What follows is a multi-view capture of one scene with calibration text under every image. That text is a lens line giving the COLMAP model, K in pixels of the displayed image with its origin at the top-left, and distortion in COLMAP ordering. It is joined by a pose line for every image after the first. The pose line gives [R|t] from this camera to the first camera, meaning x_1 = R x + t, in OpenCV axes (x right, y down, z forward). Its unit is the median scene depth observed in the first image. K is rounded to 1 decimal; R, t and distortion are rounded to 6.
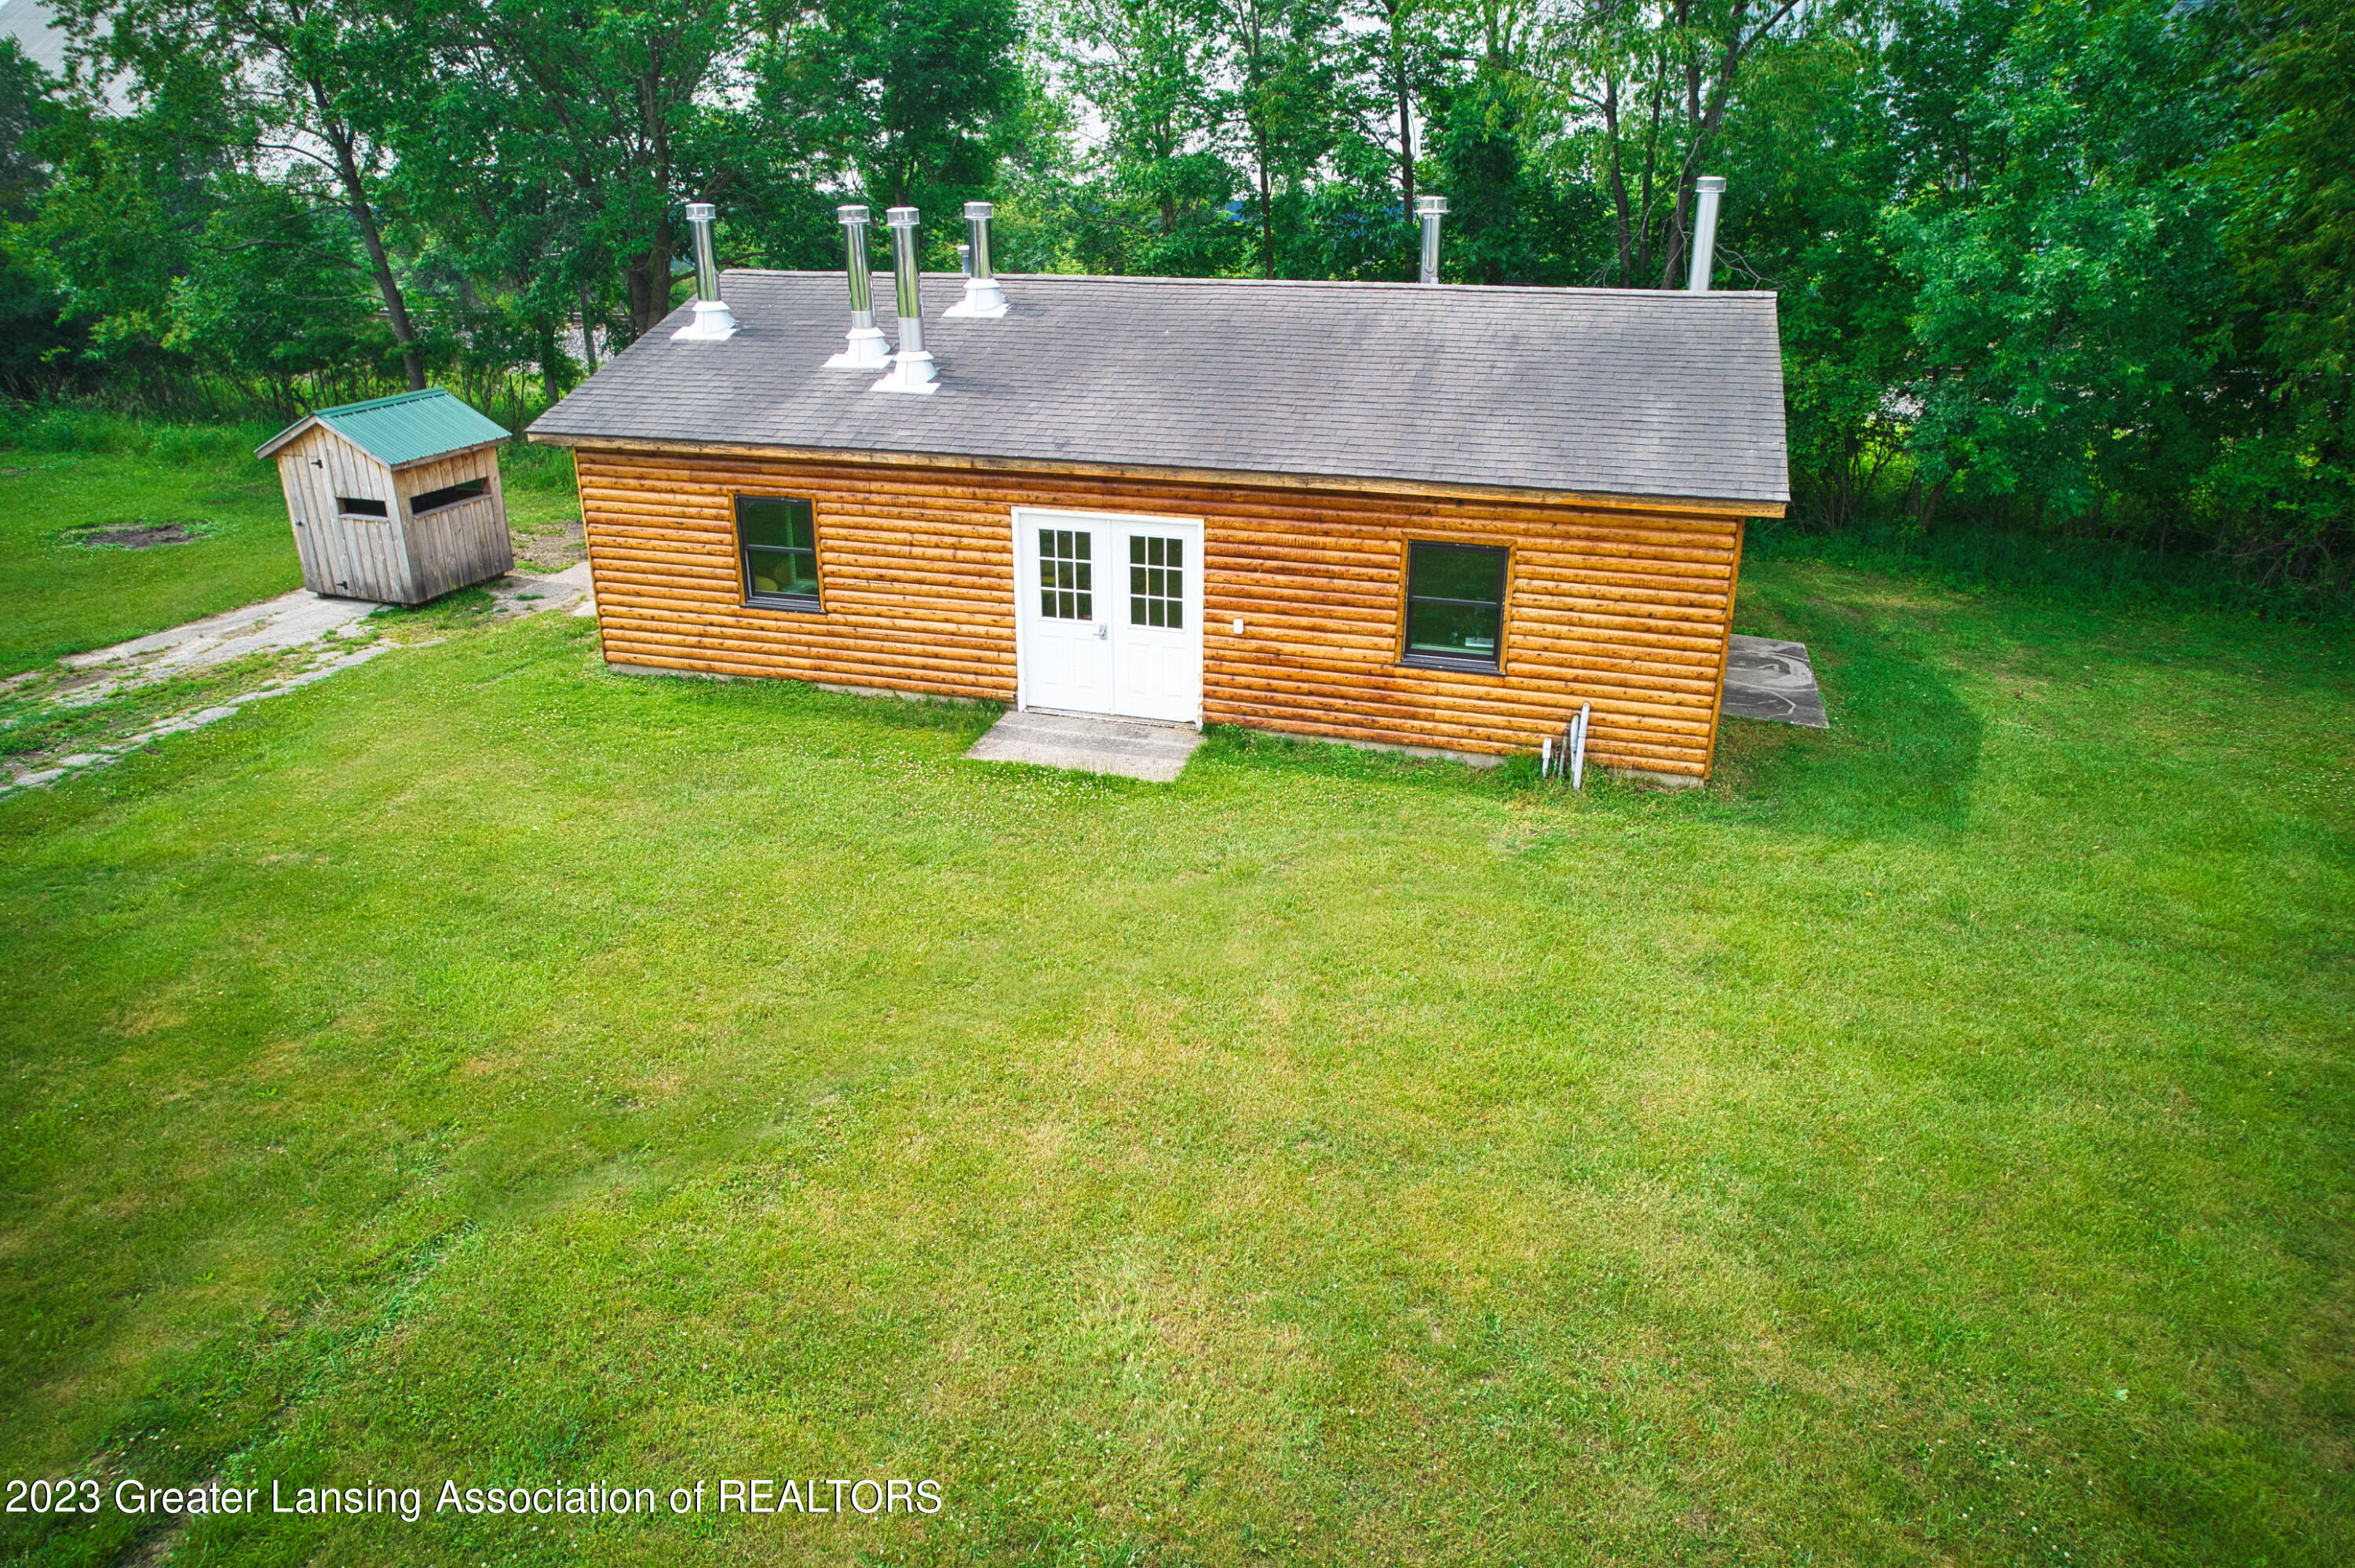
lens RADIAL K [[1502.9, 0, 1172.0], [0, 1502.9, 776.1], [0, 0, 1]] dist [-0.067627, 0.059163]
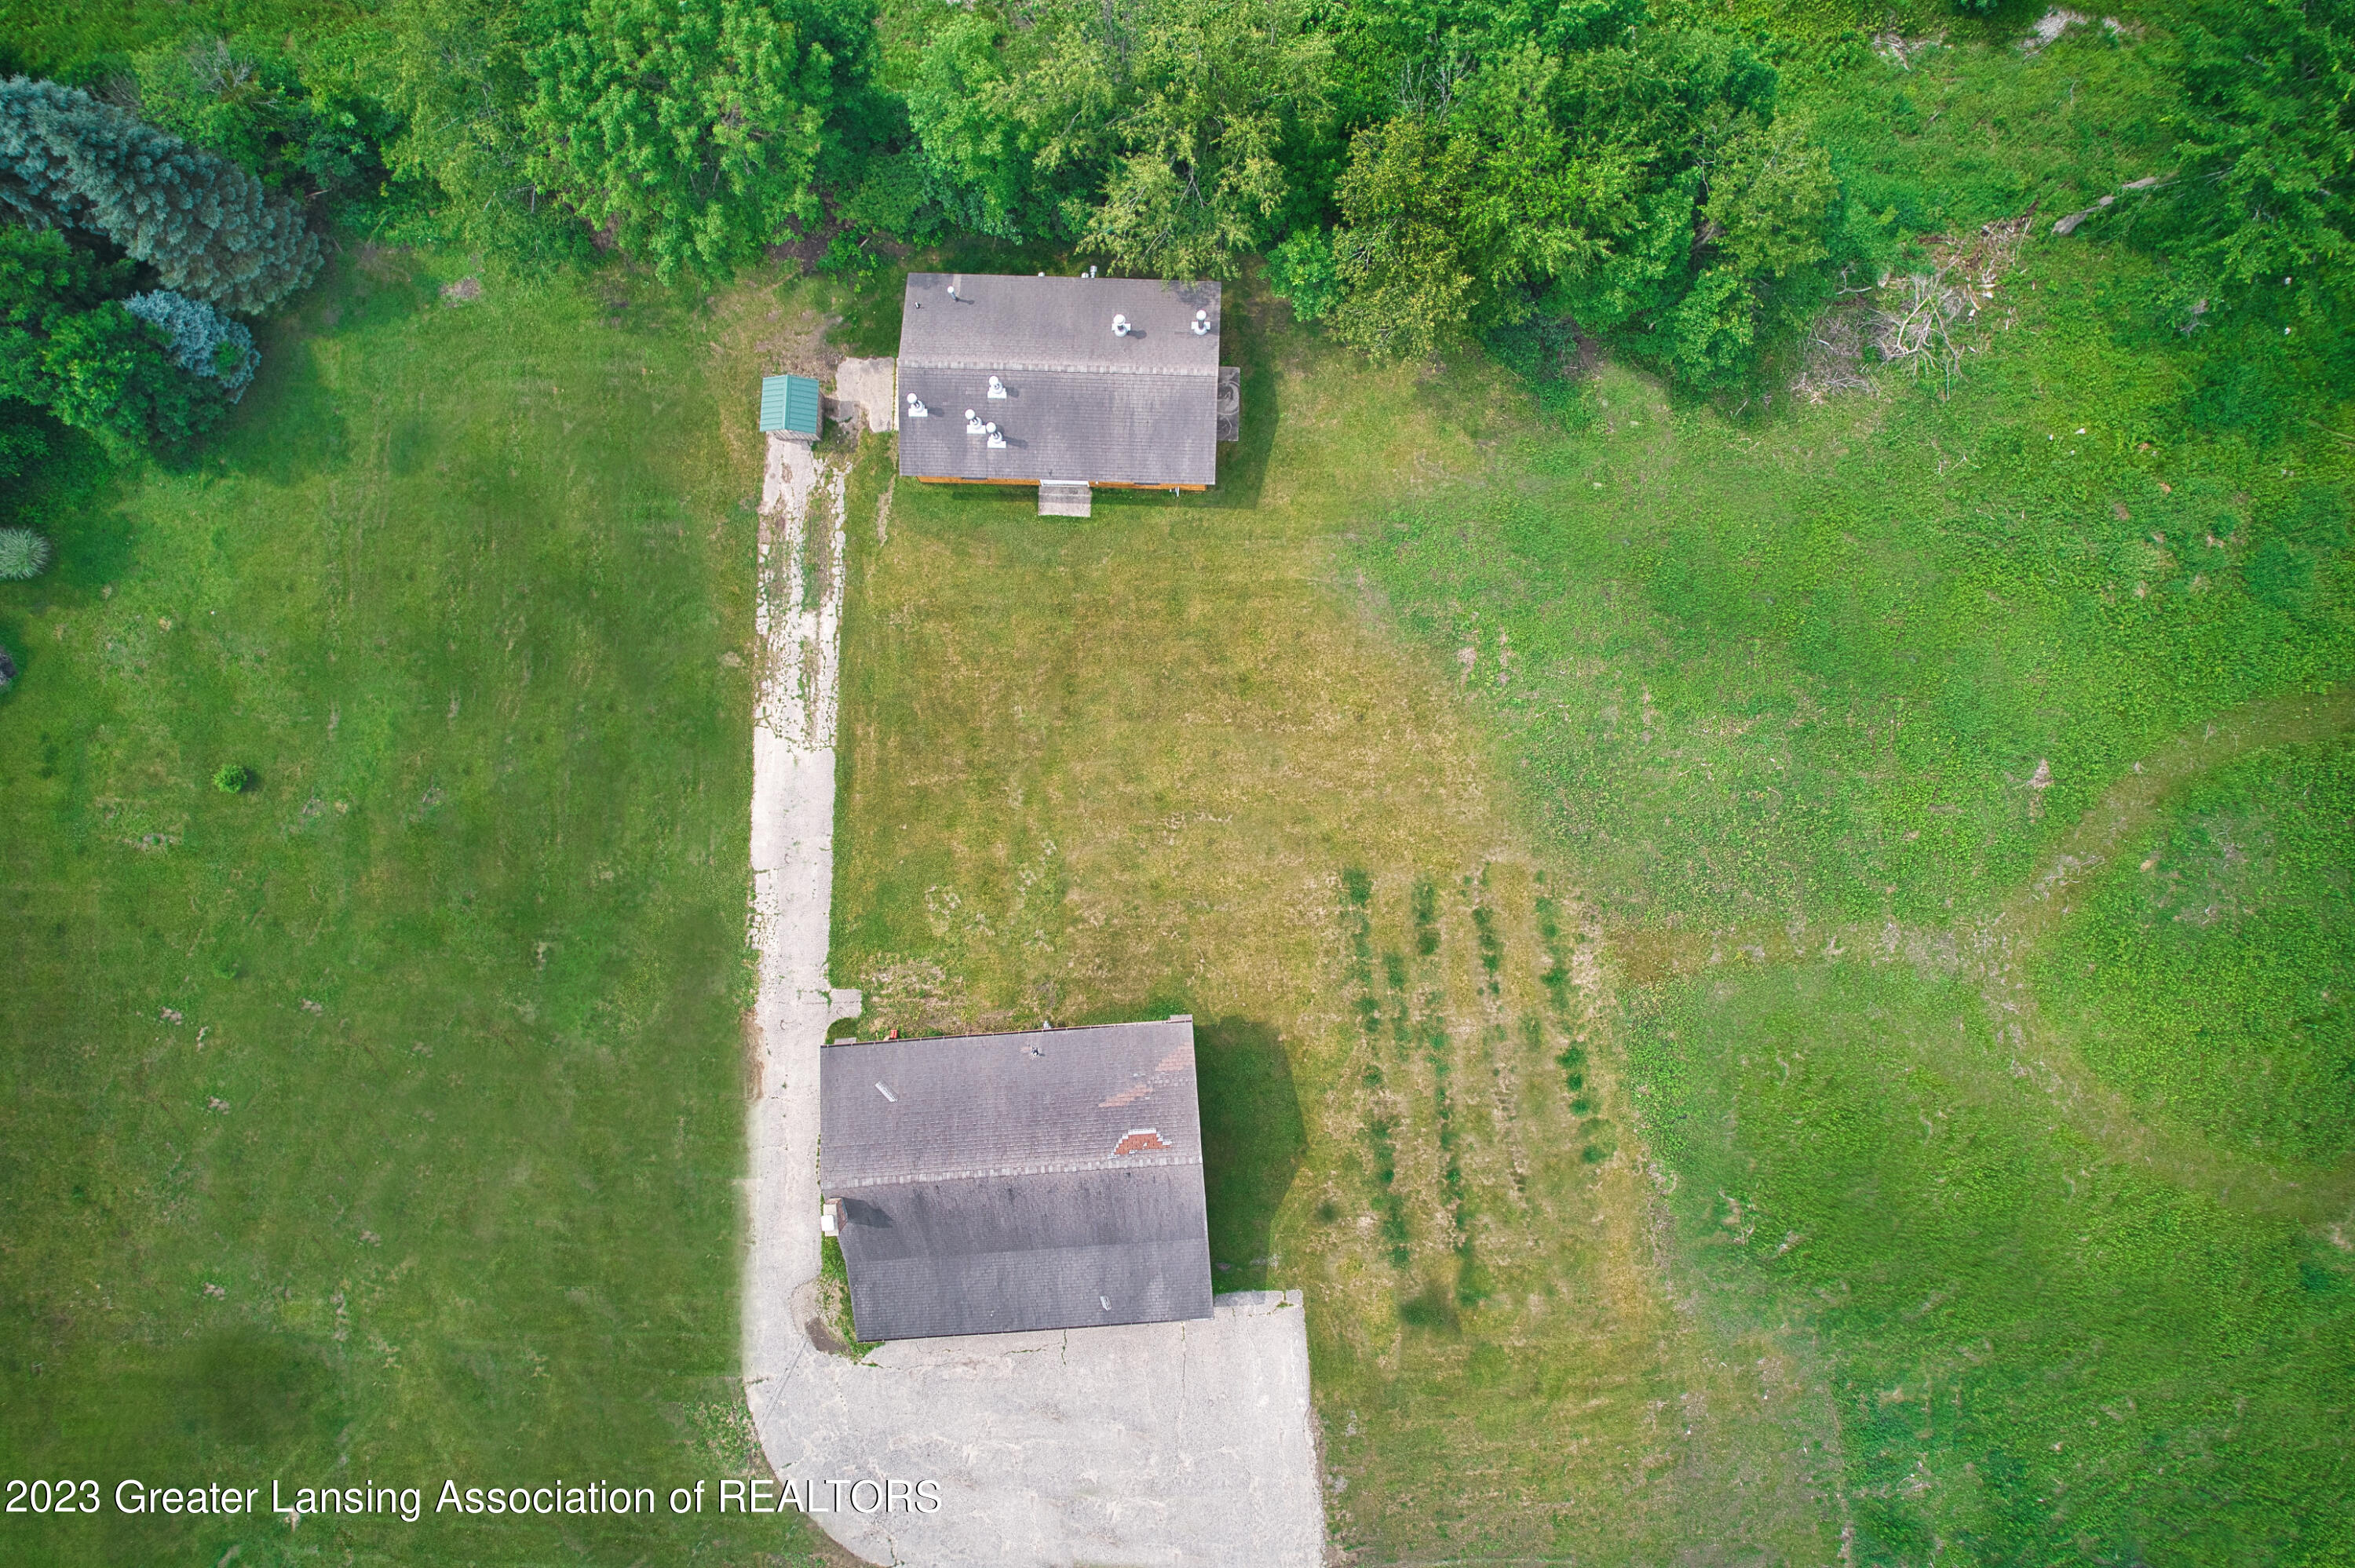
lens RADIAL K [[1502.9, 0, 1172.0], [0, 1502.9, 776.1], [0, 0, 1]] dist [-0.067627, 0.059163]
pose [[0.964825, -0.262887, 0.001893, 0.021262], [0.105476, 0.393684, 0.913174, -3.109098], [-0.240807, -0.880854, 0.407565, -1.297043]]
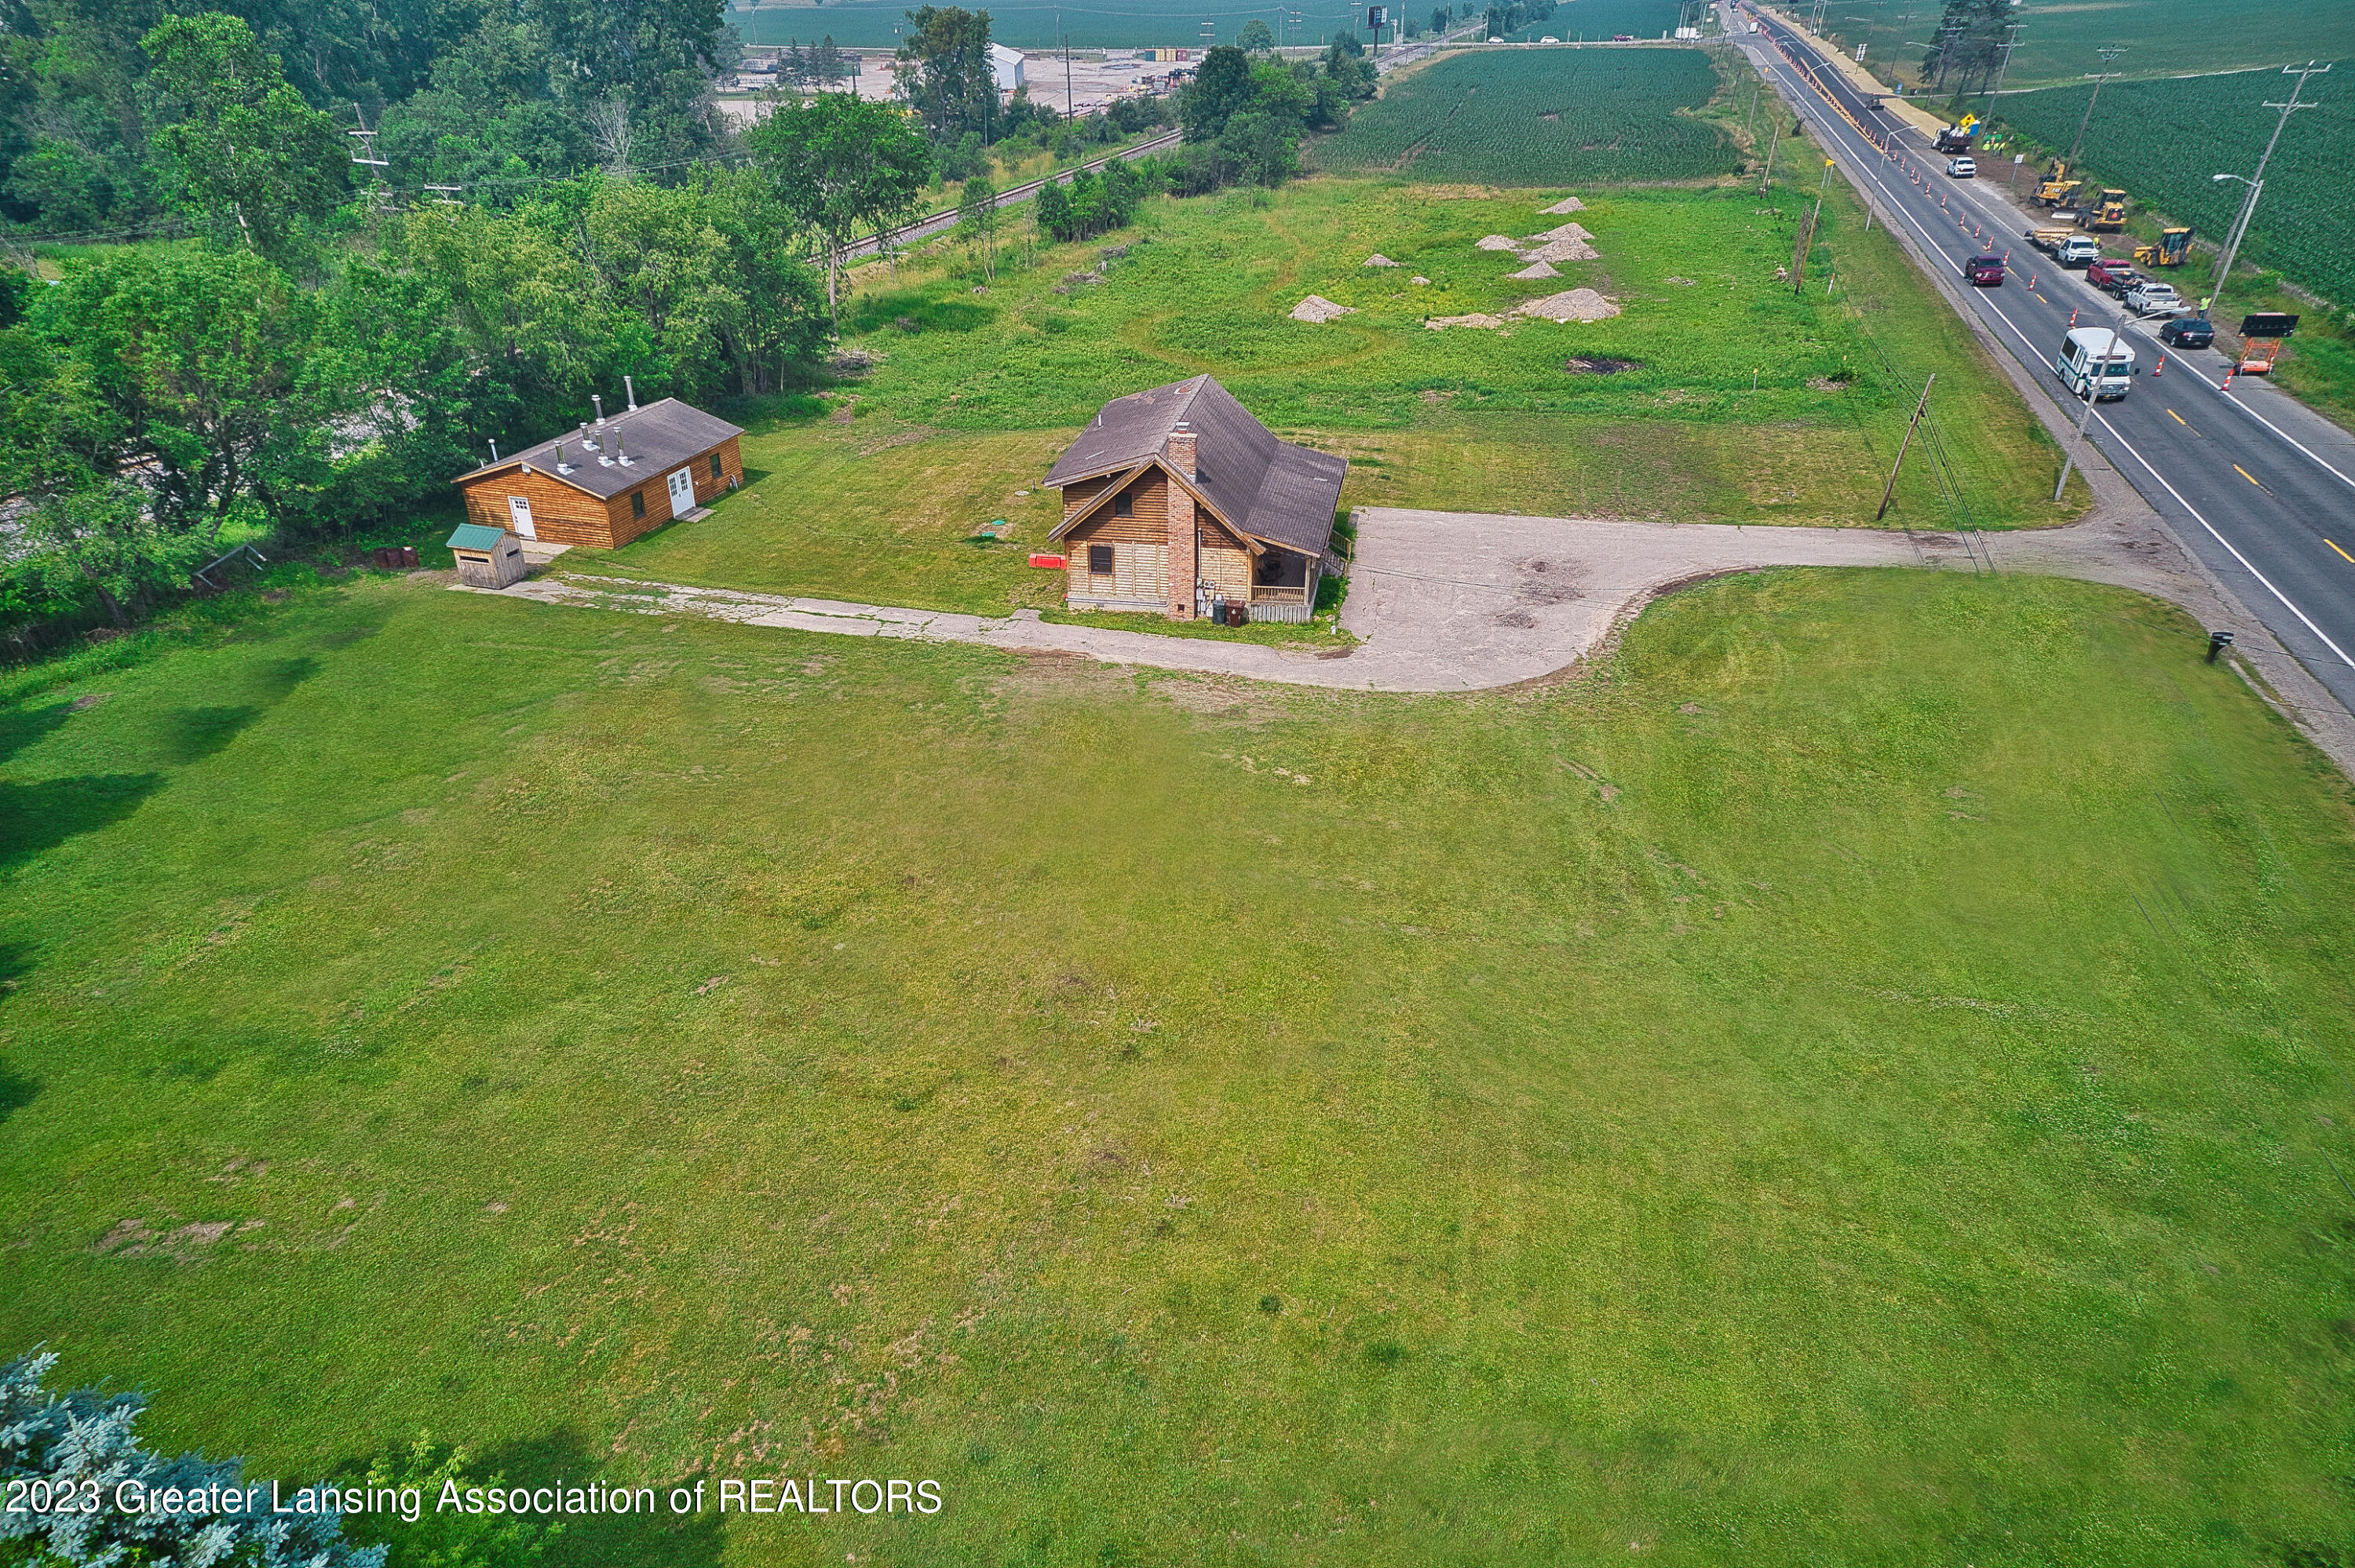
lens RADIAL K [[1496.5, 0, 1177.5], [0, 1496.5, 784.0], [0, 0, 1]] dist [0.105261, -0.000077]
pose [[-0.027590, -0.466301, 0.884196, -4.581384], [0.380022, 0.813227, 0.440733, -0.835223], [-0.924566, 0.348174, 0.154768, -0.917709]]
